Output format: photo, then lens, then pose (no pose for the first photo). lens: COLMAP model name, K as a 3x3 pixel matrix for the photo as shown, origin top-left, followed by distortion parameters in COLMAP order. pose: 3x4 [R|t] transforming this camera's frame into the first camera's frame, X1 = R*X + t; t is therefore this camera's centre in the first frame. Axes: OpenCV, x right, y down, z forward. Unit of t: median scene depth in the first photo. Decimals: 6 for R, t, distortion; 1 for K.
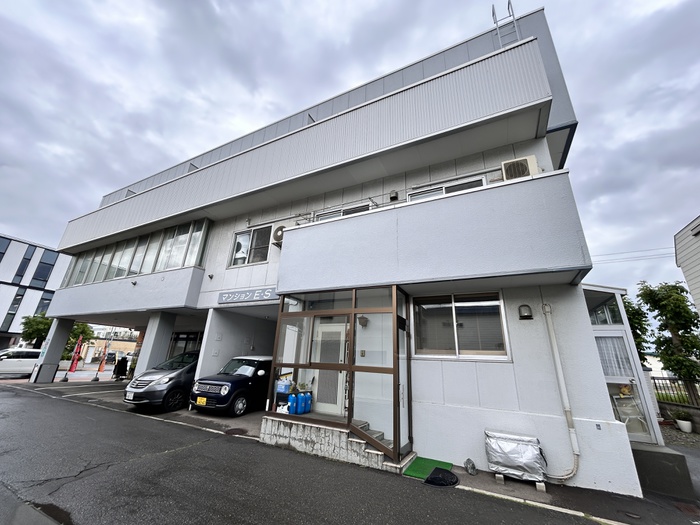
lens RADIAL K [[282.0, 0, 349.0], [0, 282.0, 258.8], [0, 0, 1]] dist [0.001294, -0.000078]
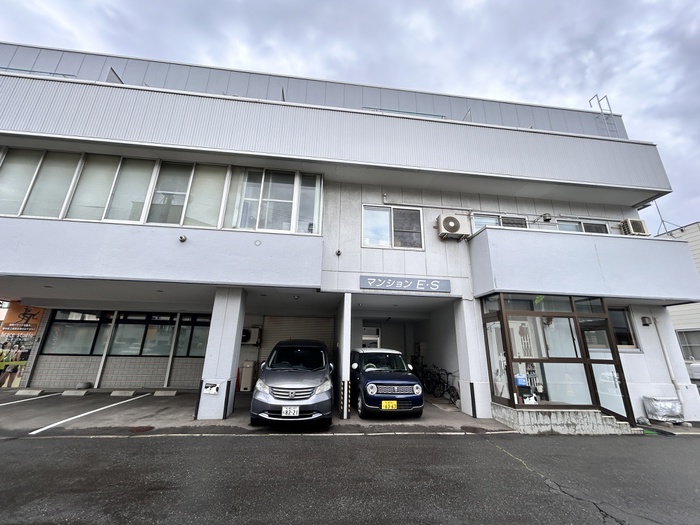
lens RADIAL K [[282.0, 0, 352.0], [0, 282.0, 259.7], [0, 0, 1]] dist [0.001294, -0.000078]
pose [[0.835225, 0.142963, 0.531000, -1.452917], [-0.175882, 0.984343, 0.011631, 0.109935], [-0.521023, -0.103108, 0.847292, 0.496950]]
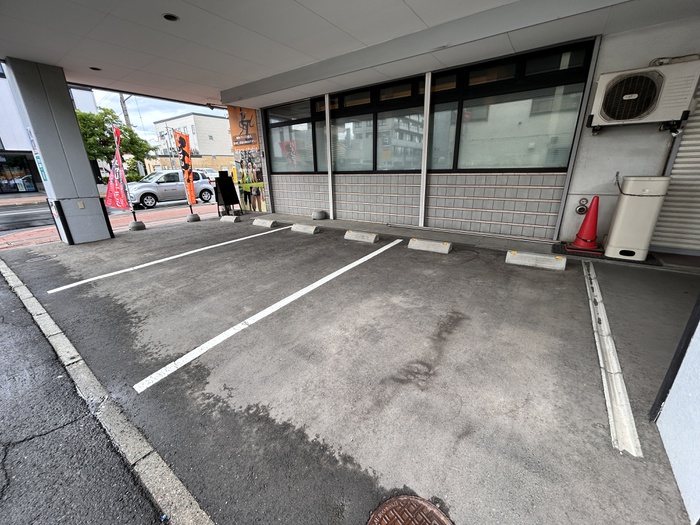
lens RADIAL K [[282.0, 0, 346.8], [0, 282.0, 261.3], [0, 0, 1]] dist [0.001294, -0.000078]
pose [[0.986179, -0.010335, -0.165360, -1.471127], [0.110155, 0.786417, 0.607795, 0.572702], [0.123760, -0.617610, 0.776686, 1.603662]]
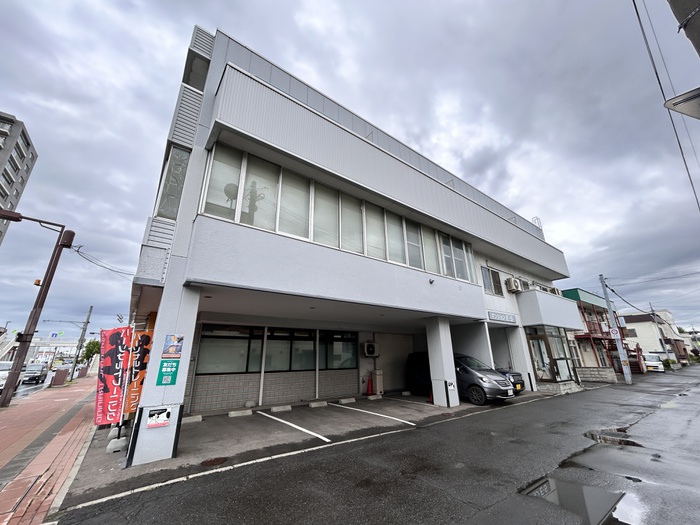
lens RADIAL K [[282.0, 0, 355.7], [0, 282.0, 260.0], [0, 0, 1]] dist [0.001294, -0.000078]
pose [[0.435269, 0.257973, 0.862549, -3.113626], [-0.274623, 0.950452, -0.145680, 0.411608], [-0.857393, -0.173466, 0.484548, 1.470803]]
